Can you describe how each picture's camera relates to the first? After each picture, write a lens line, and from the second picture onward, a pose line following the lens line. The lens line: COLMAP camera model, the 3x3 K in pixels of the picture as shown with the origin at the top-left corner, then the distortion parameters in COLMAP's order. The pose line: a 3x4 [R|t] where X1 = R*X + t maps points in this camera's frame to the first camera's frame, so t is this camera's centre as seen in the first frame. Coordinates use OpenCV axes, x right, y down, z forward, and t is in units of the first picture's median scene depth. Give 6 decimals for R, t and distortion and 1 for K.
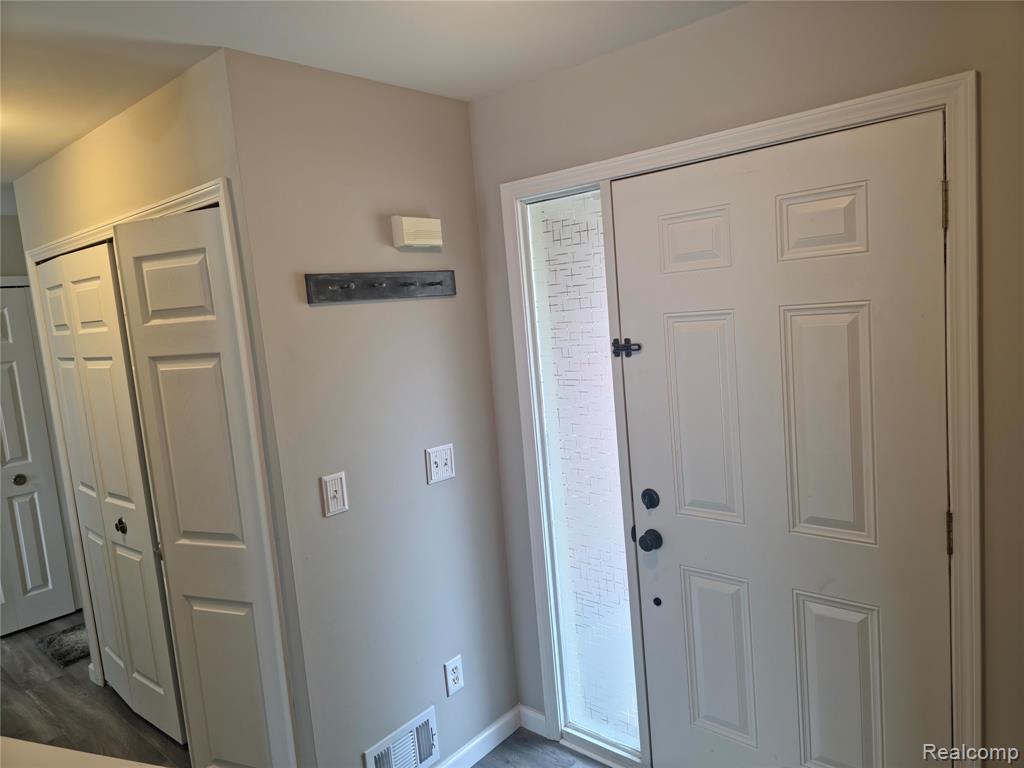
lens RADIAL K [[685.8, 0, 512.0], [0, 685.8, 384.0], [0, 0, 1]] dist [0.062622, -0.068003]
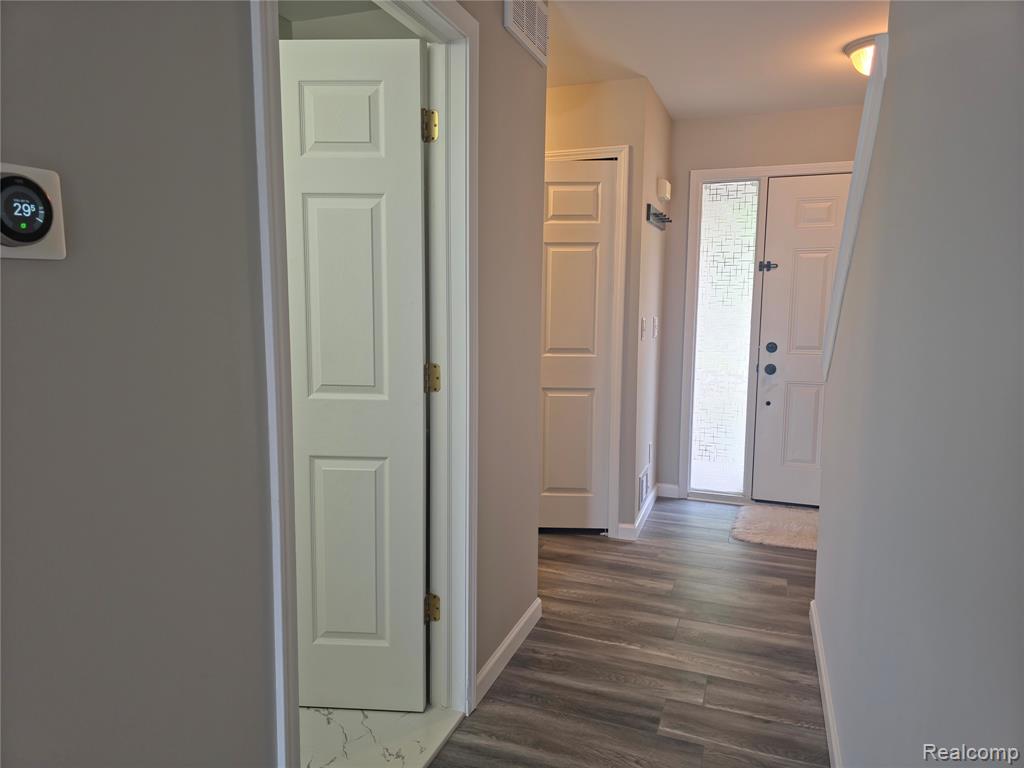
lens RADIAL K [[685.8, 0, 512.0], [0, 685.8, 384.0], [0, 0, 1]] dist [0.062622, -0.068003]
pose [[0.935063, 0.043532, 0.351799, -1.144672], [-0.041520, 0.999050, -0.013267, 0.325331], [-0.352042, -0.002201, 0.935981, -0.536907]]
